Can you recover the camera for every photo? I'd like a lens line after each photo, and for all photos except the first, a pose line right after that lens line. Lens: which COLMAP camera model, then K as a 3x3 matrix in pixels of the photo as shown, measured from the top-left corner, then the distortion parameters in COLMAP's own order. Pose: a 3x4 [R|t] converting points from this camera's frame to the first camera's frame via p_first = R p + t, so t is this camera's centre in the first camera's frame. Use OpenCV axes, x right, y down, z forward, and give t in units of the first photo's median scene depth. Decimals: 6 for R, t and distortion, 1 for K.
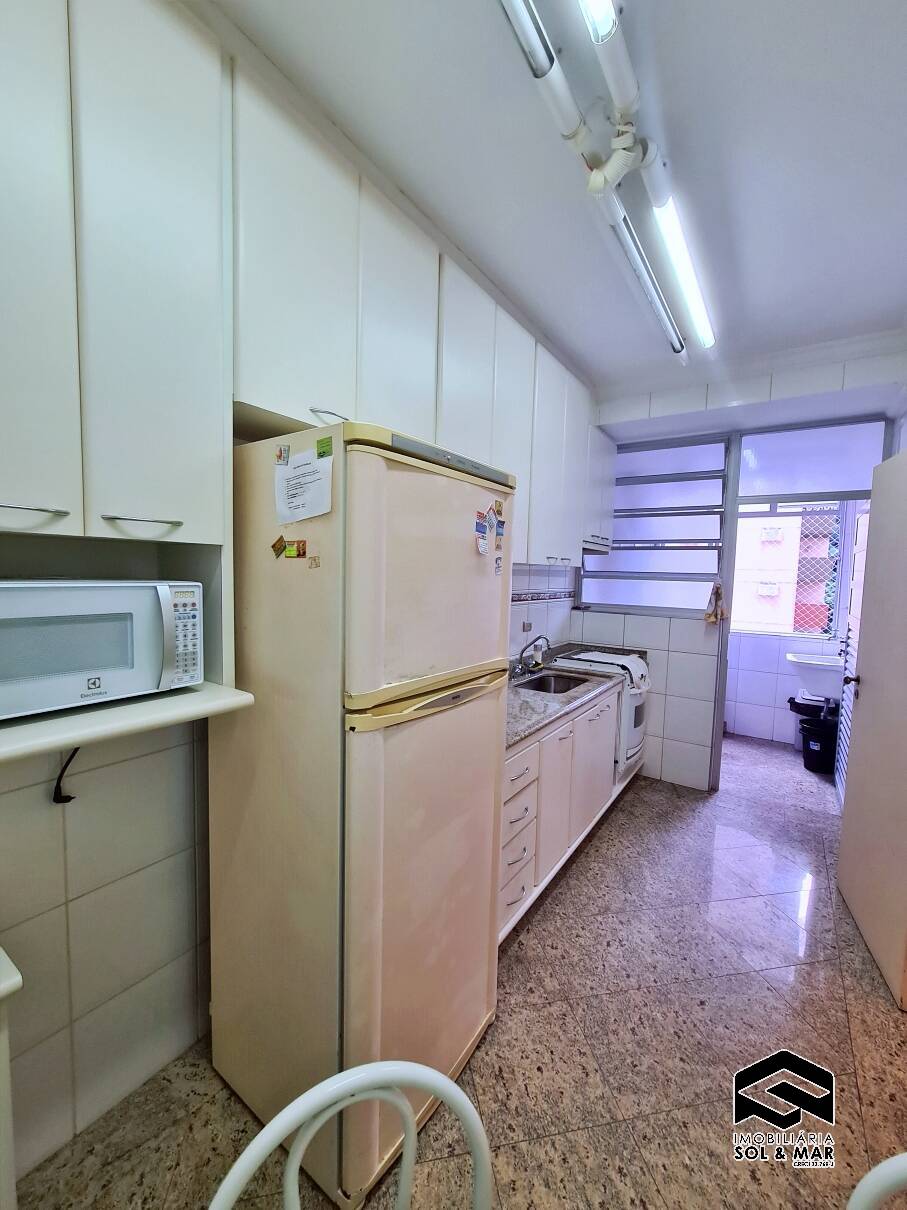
lens RADIAL K [[495.6, 0, 457.1], [0, 495.6, 611.6], [0, 0, 1]] dist [0.000864, 0.000488]
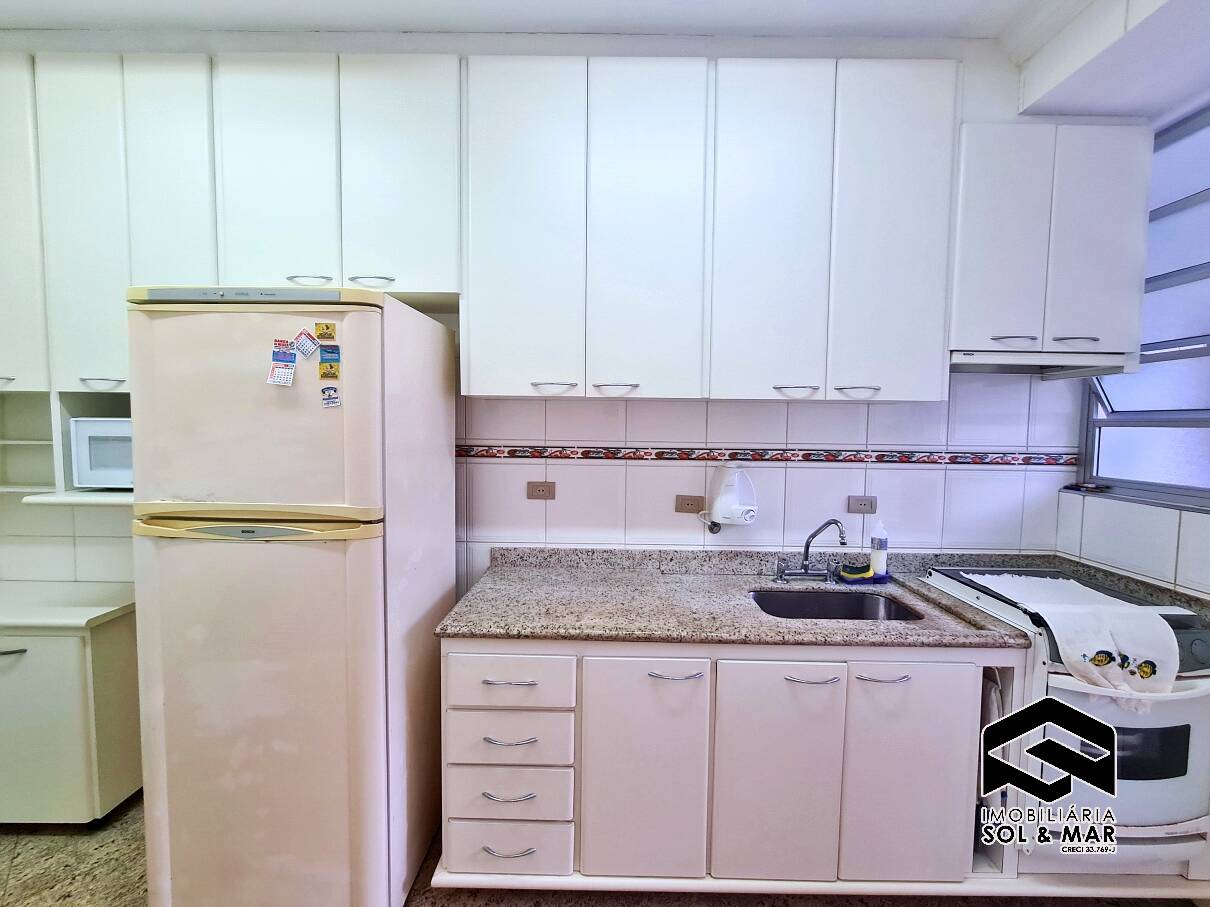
lens RADIAL K [[494.5, 0, 609.6], [0, 494.5, 451.2], [0, 0, 1]] dist [0.000328, 0.000376]
pose [[0.549569, 0.025264, -0.835066, 1.070475], [-0.064100, 0.997871, -0.011996, -0.018427], [0.832986, 0.060120, 0.550018, 0.929485]]
